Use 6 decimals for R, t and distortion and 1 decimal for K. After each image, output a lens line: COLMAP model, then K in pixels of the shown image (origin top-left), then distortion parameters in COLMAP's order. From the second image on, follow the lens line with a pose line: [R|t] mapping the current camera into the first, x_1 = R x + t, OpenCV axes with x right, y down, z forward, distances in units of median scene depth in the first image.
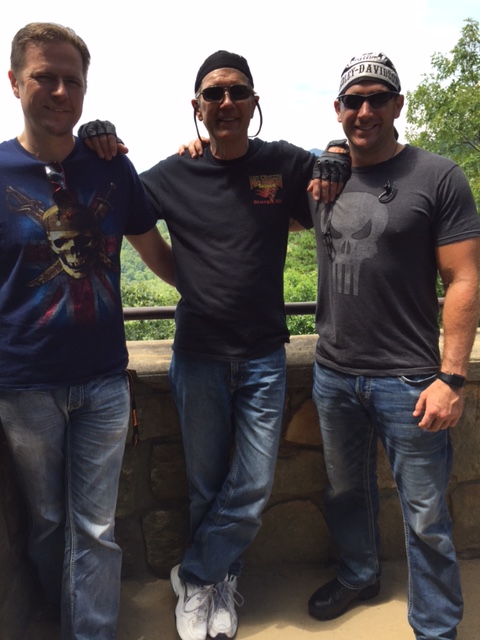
lens RADIAL K [[551.4, 0, 239.8], [0, 551.4, 312.5], [0, 0, 1]] dist [0.088849, -0.140051]
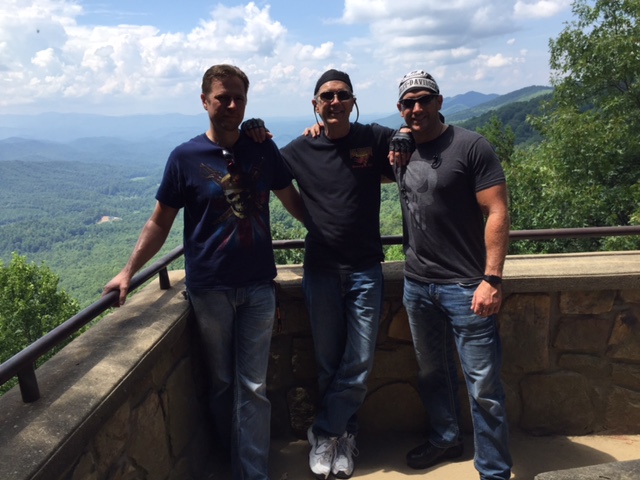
lens RADIAL K [[551.4, 0, 305.0], [0, 551.4, 249.0], [0, 0, 1]] dist [0.088849, -0.140051]
pose [[0.986372, -0.007917, -0.164338, 0.129780], [0.004562, 0.999774, -0.020783, 0.052275], [0.164465, 0.019750, 0.986185, -0.467437]]
